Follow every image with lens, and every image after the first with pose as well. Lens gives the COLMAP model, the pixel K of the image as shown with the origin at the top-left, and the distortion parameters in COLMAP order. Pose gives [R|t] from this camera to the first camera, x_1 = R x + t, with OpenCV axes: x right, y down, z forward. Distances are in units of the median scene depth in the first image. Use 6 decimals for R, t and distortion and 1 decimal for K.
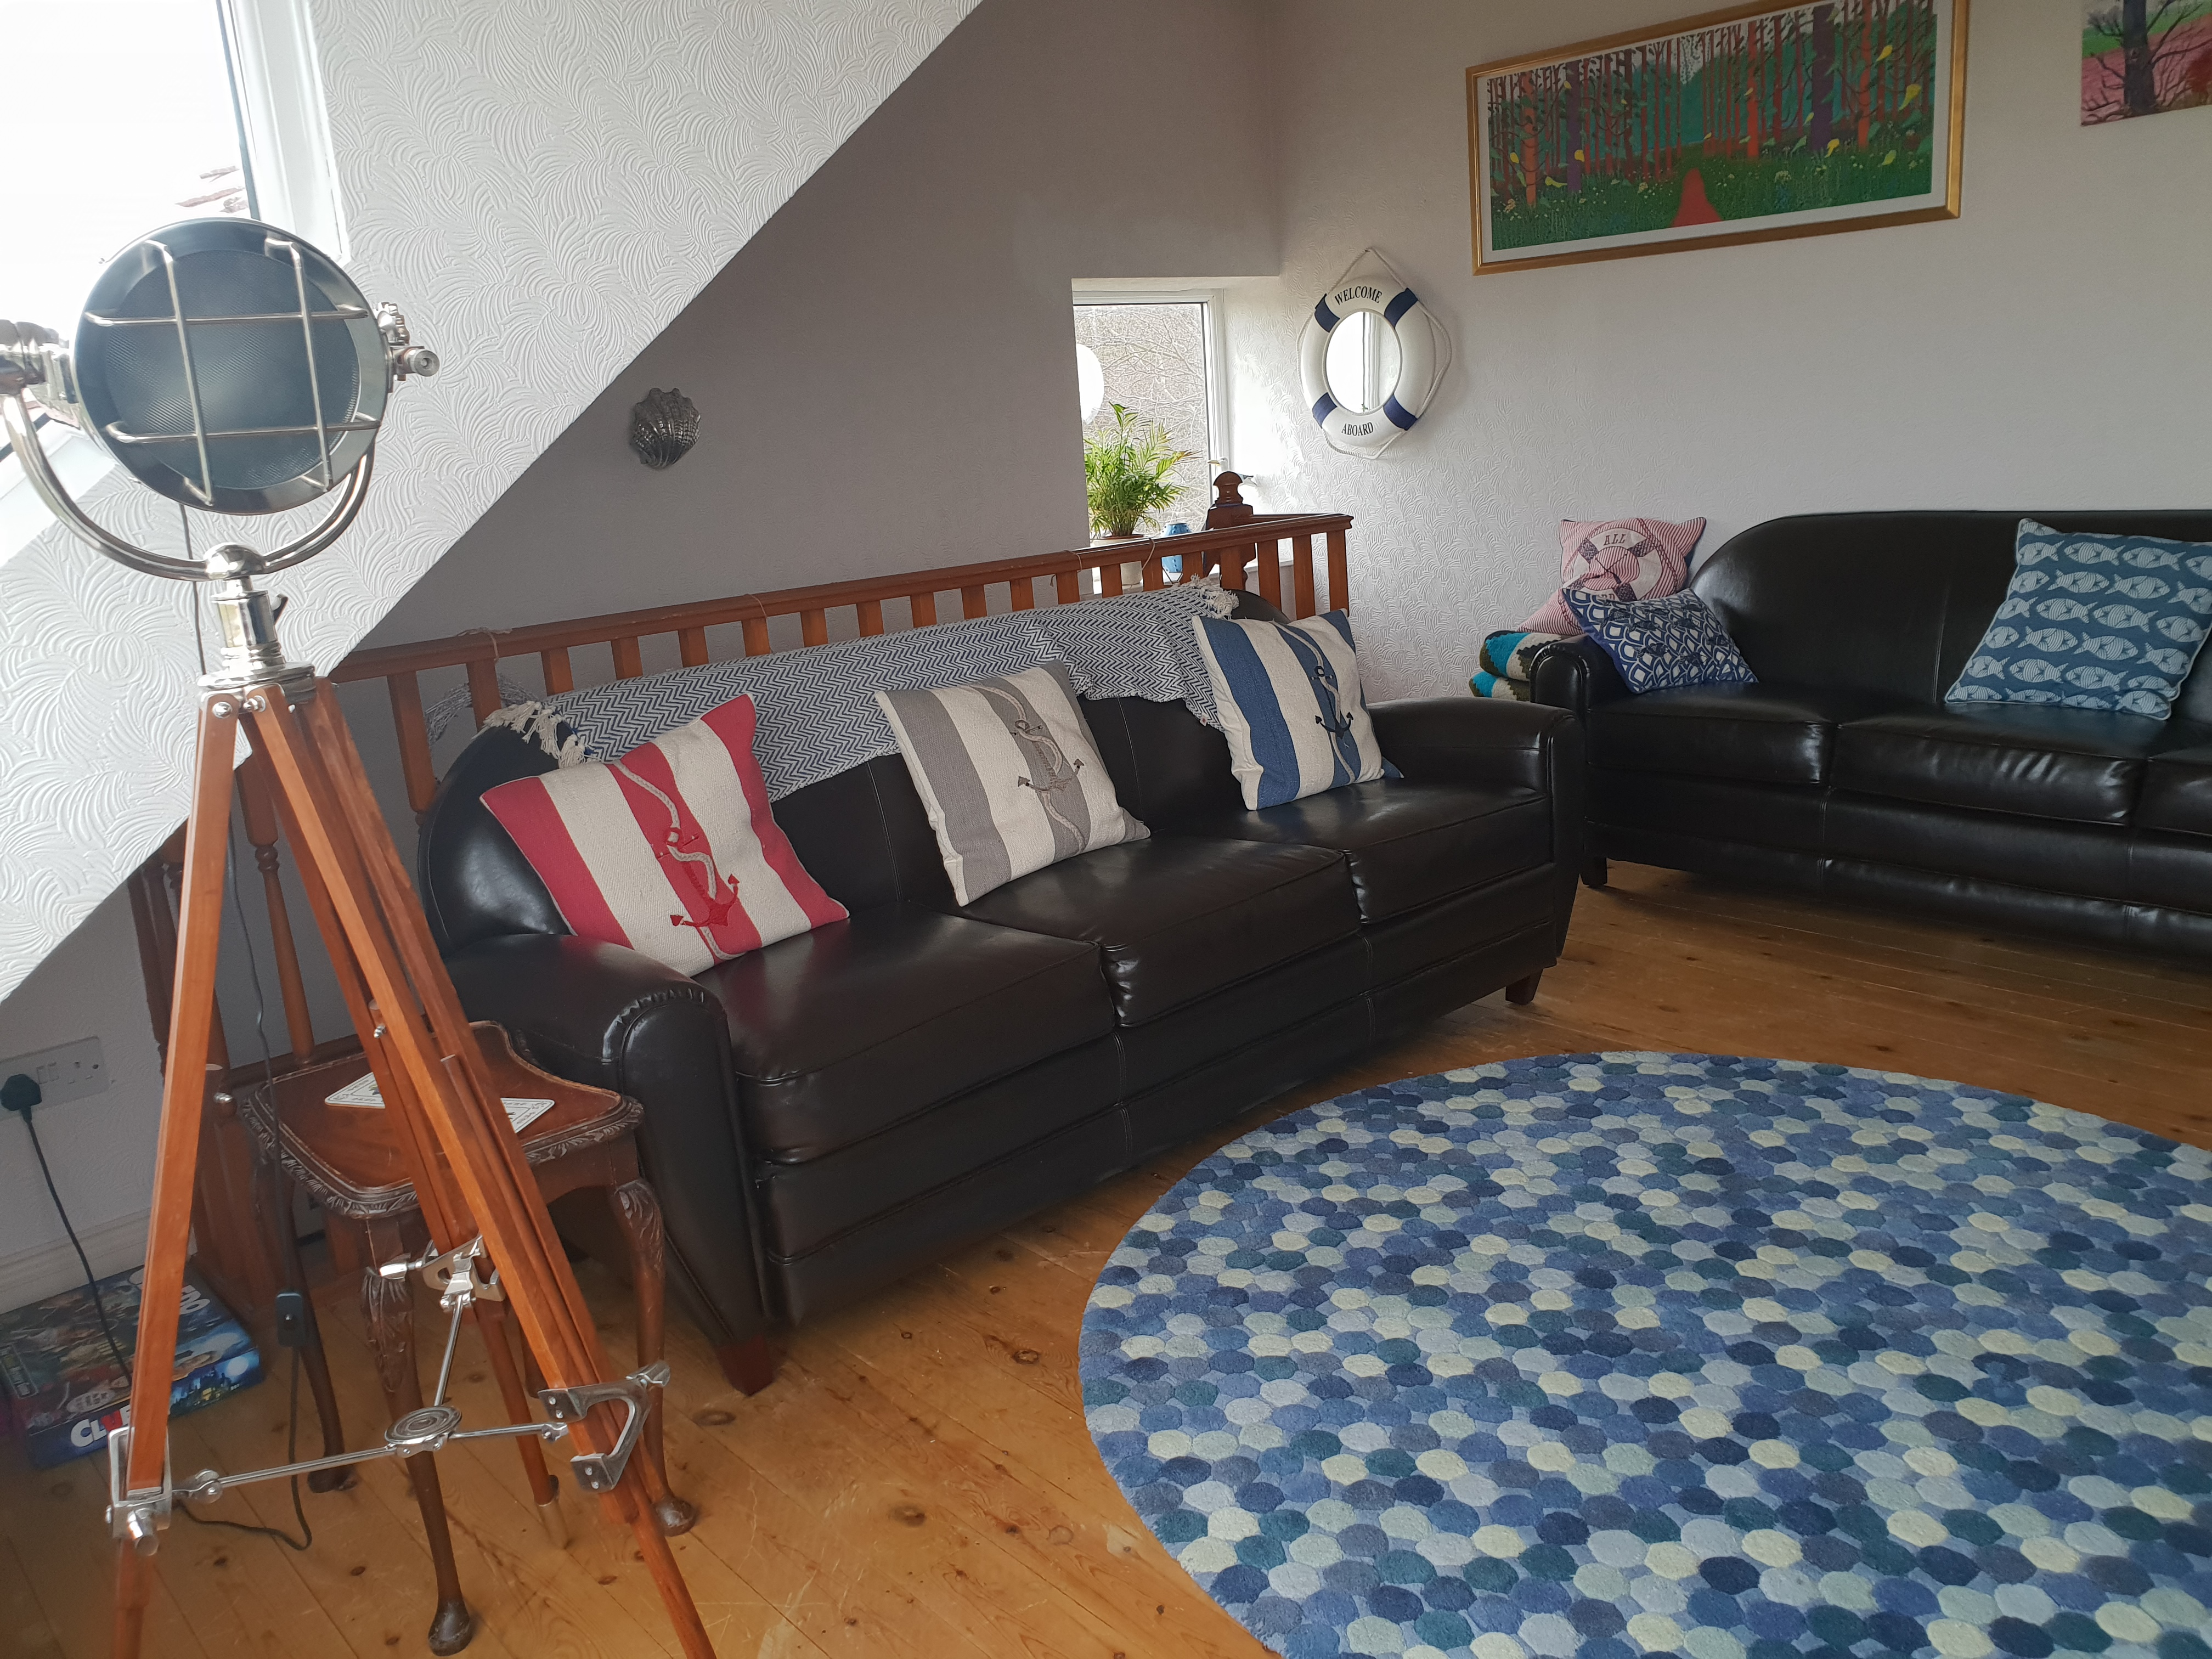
lens RADIAL K [[1781.2, 0, 1106.0], [0, 1781.2, 829.5], [0, 0, 1]] dist [0.003234, 0.003417]
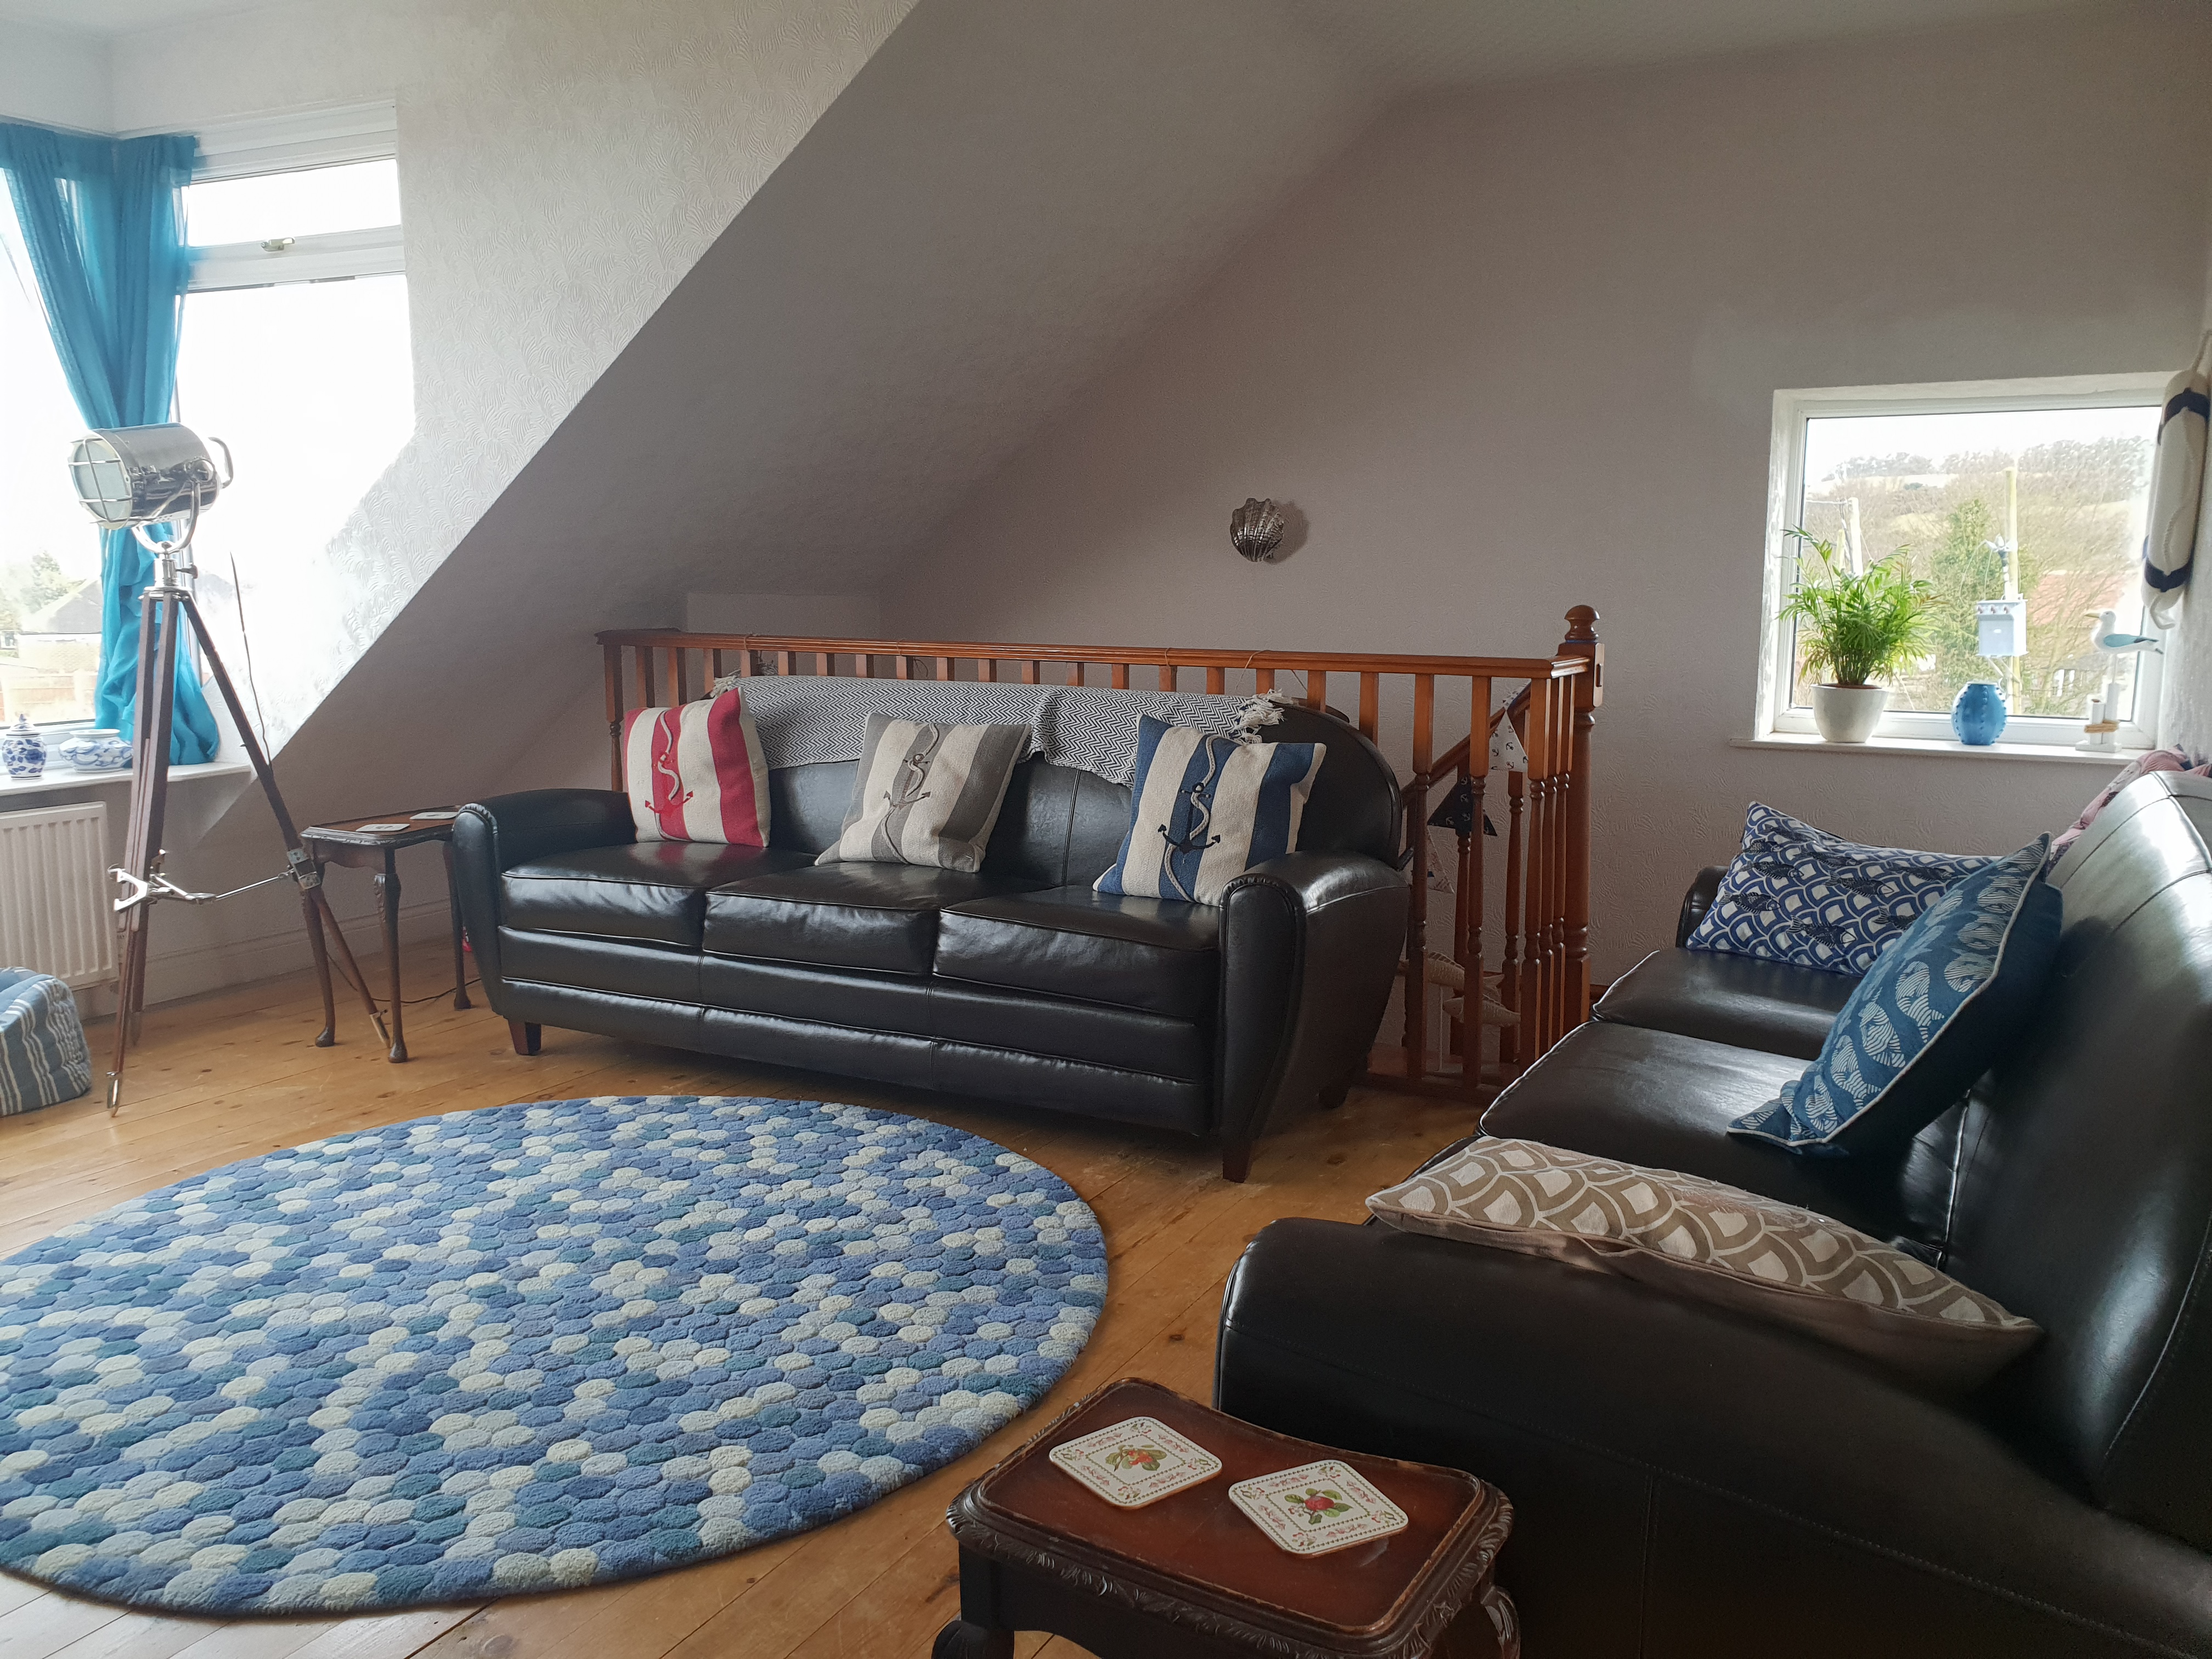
lens RADIAL K [[1714.6, 0, 1048.3], [0, 1714.6, 828.5], [0, 0, 1]] dist [-0.003000, 0.058488]
pose [[0.294966, 0.213217, -0.931415, 1.478765], [-0.234833, 0.961064, 0.145635, -0.278346], [0.926201, 0.175770, 0.333552, 0.828633]]
